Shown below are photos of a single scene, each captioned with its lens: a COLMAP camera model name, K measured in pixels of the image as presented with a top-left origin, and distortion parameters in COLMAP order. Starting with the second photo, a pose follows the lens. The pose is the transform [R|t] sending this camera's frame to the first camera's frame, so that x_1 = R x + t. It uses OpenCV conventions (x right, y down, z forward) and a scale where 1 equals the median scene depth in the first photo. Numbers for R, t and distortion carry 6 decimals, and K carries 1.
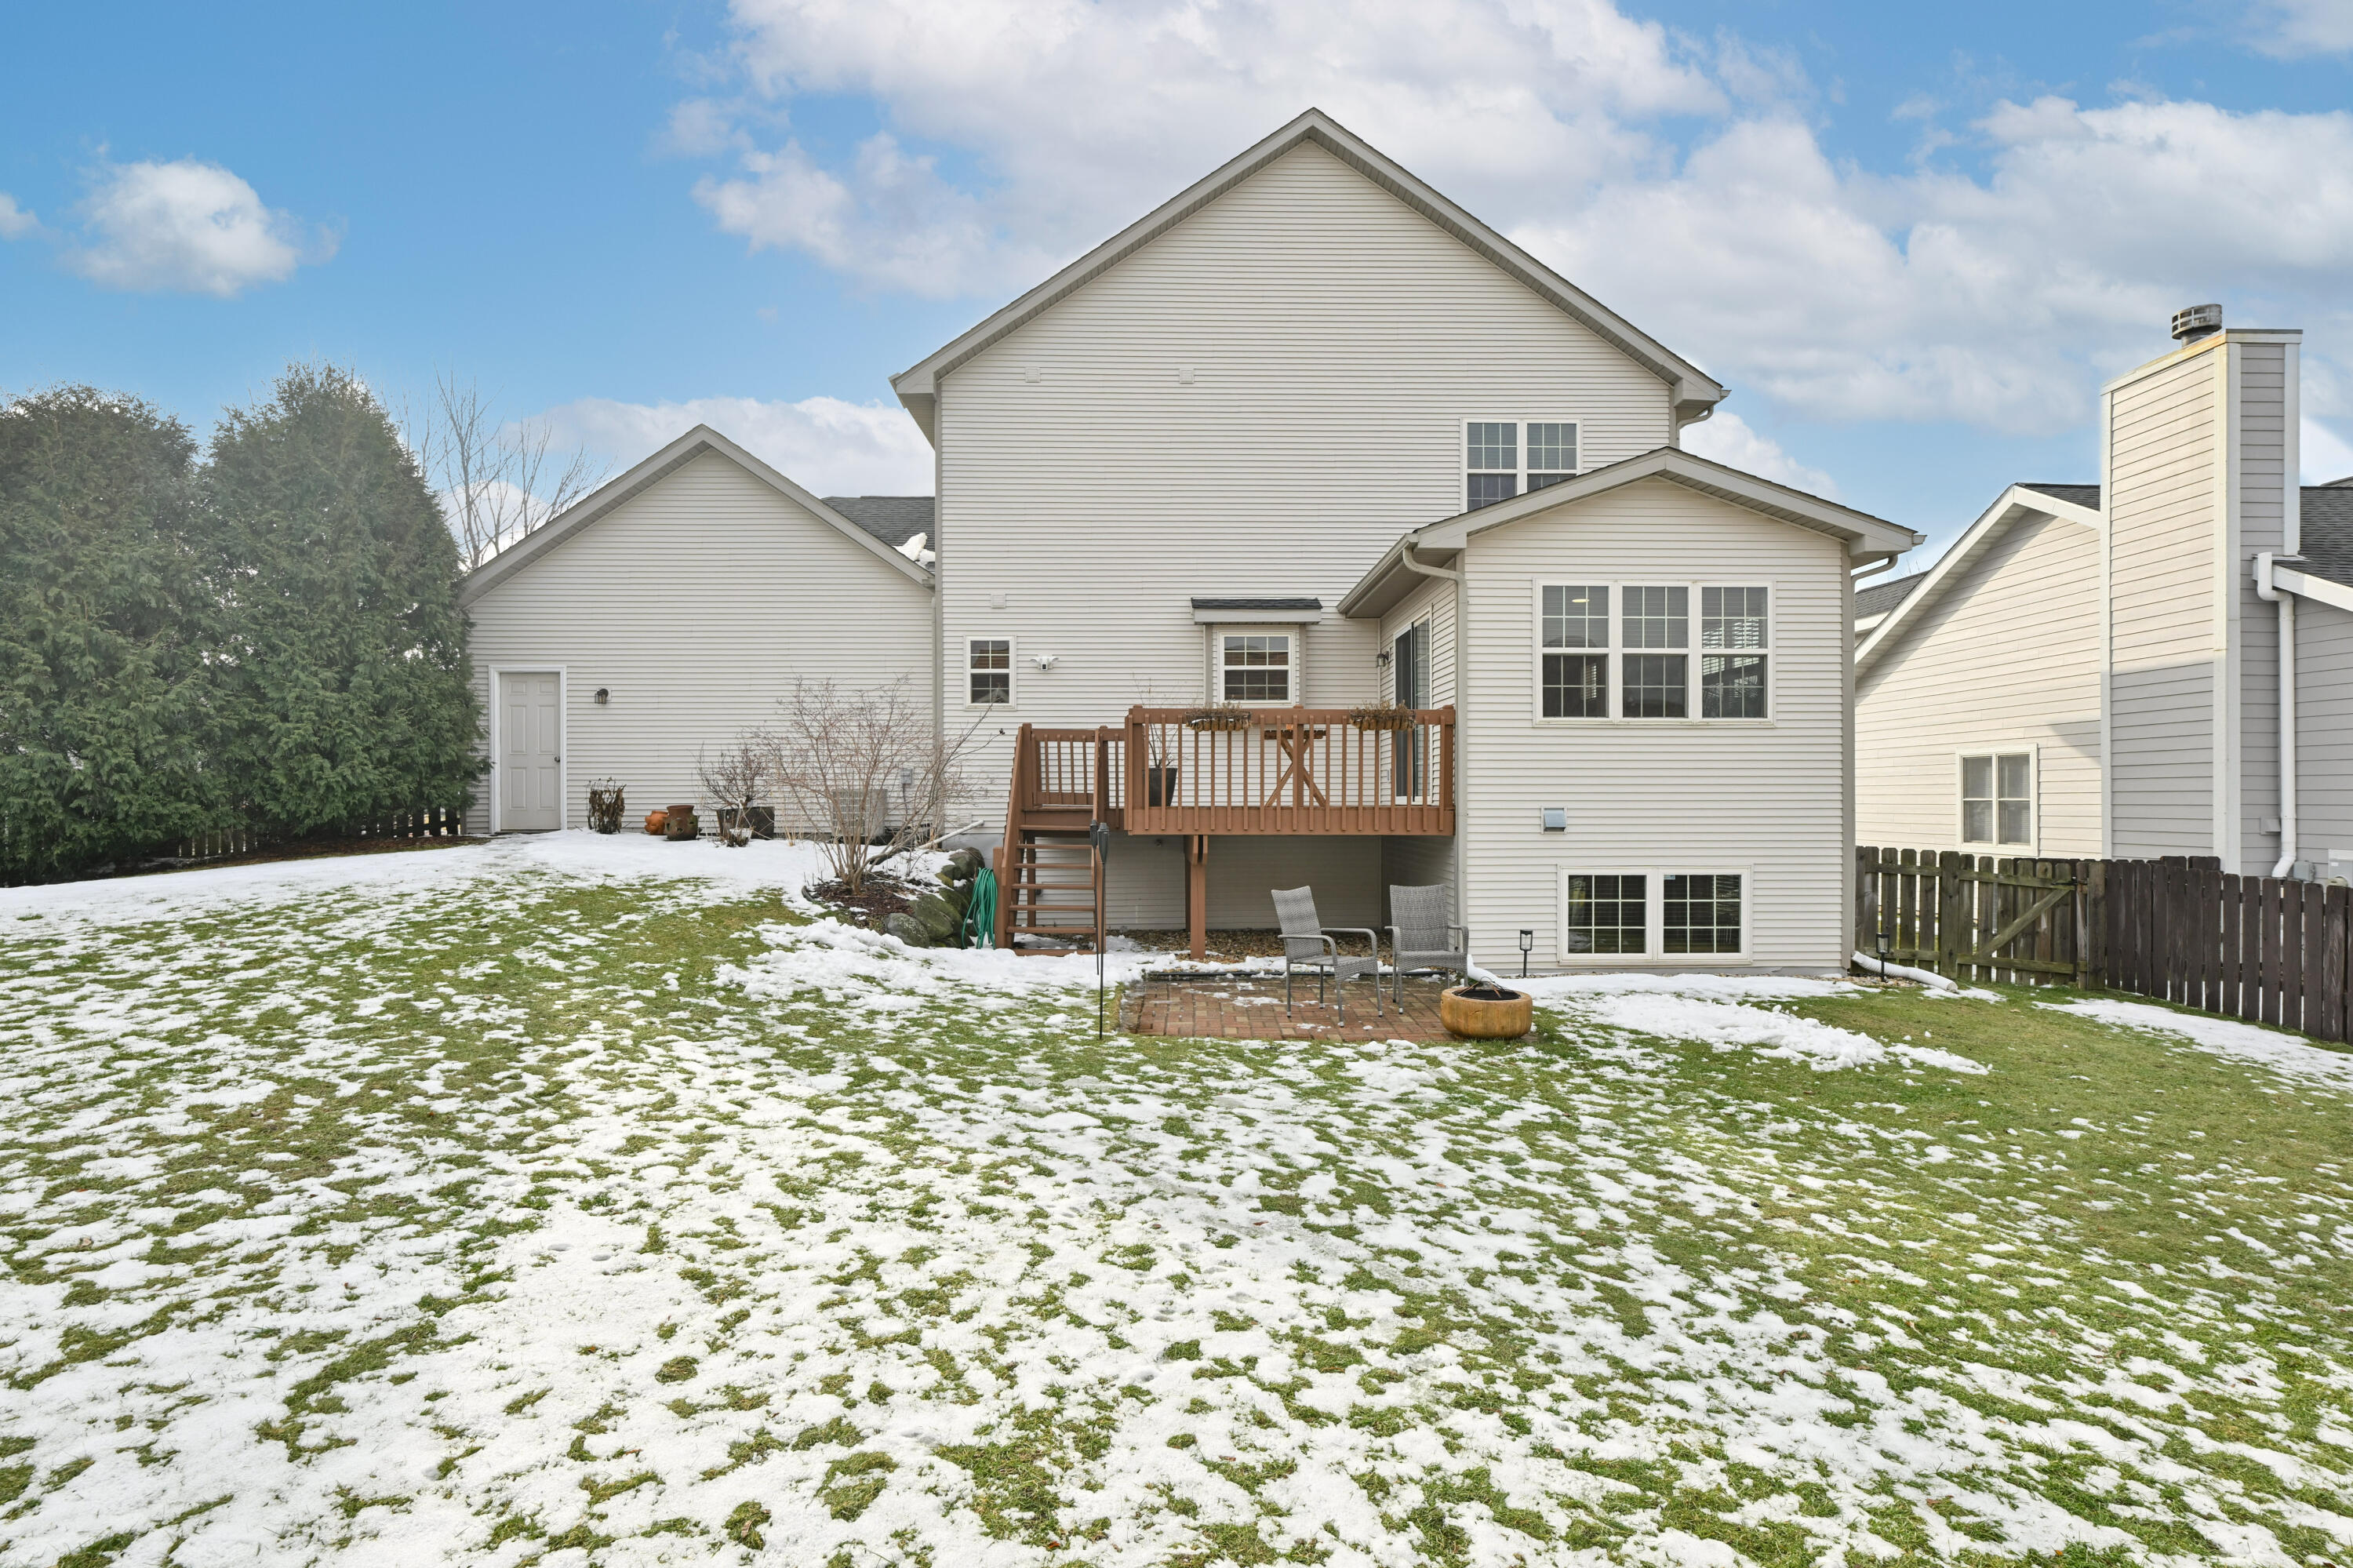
lens RADIAL K [[1110.7, 0, 1265.8], [0, 1110.7, 798.7], [0, 0, 1]] dist [-0.000208, 0.000311]
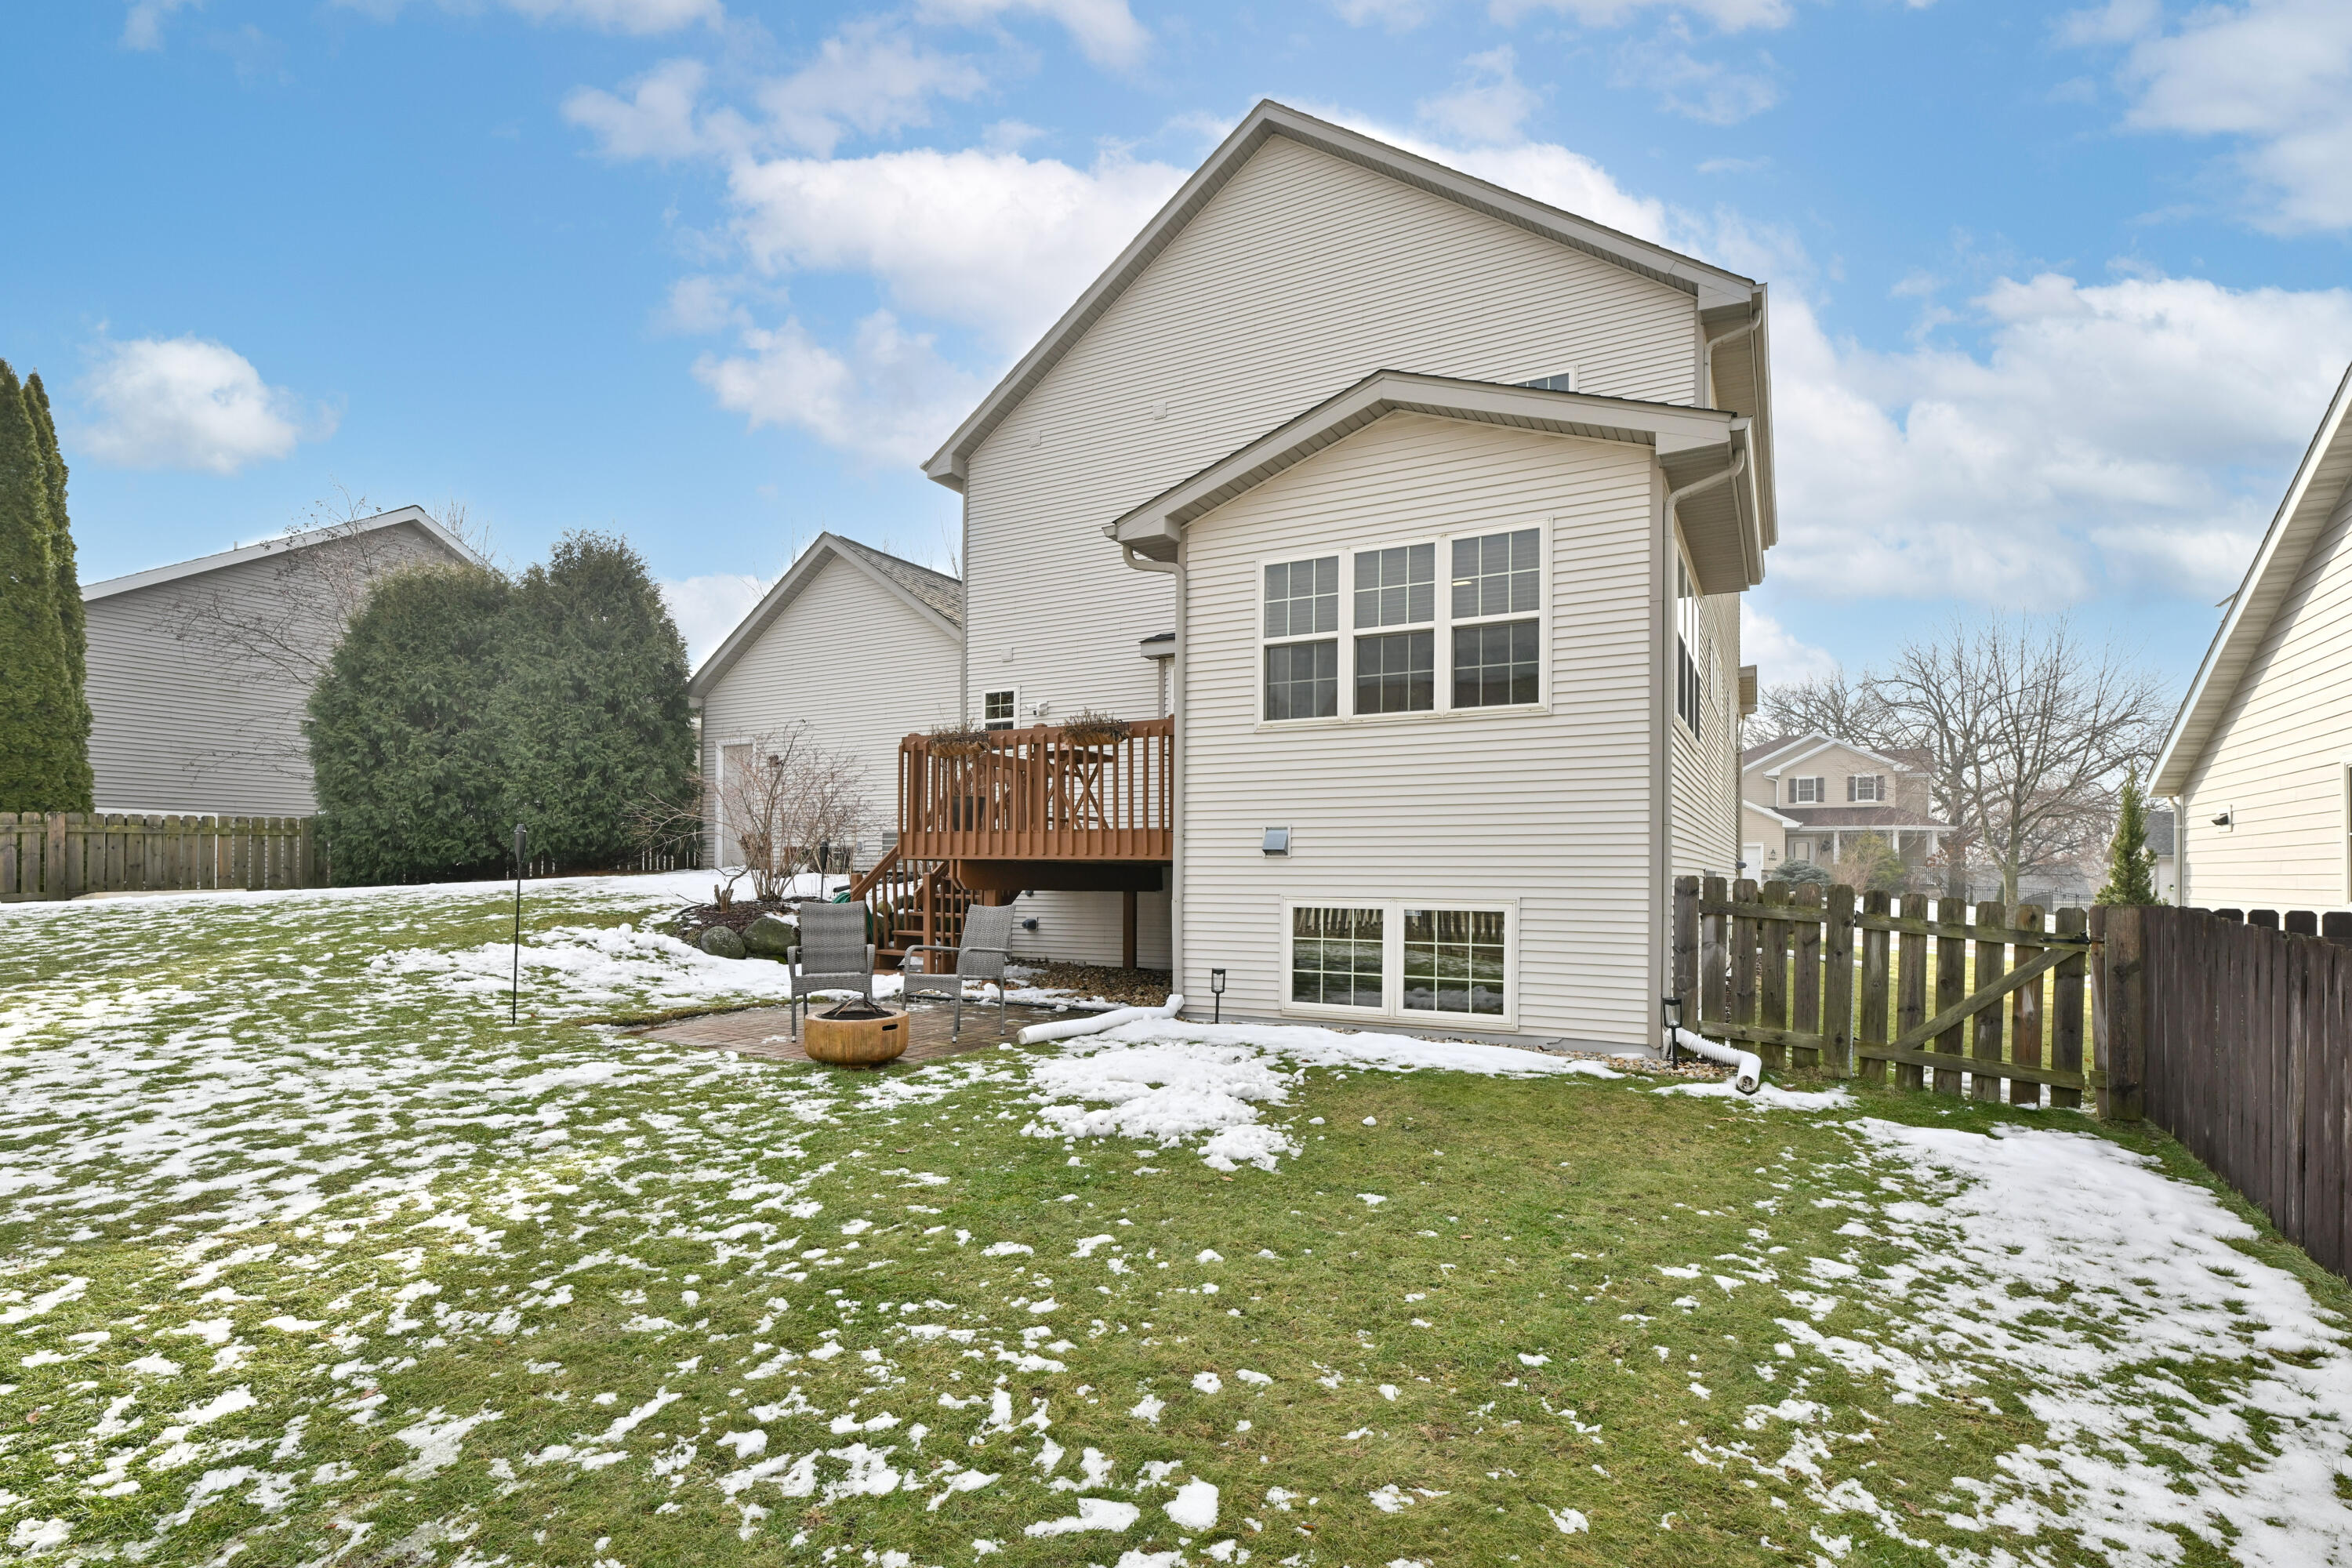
lens RADIAL K [[1080.8, 0, 1333.1], [0, 1080.8, 870.3], [0, 0, 1]] dist [-0.001019, -0.000047]
pose [[0.876997, 0.001054, -0.480494, 0.689550], [-0.005433, 0.999955, -0.007724, 0.046626], [0.480465, 0.009384, 0.876964, 0.303556]]
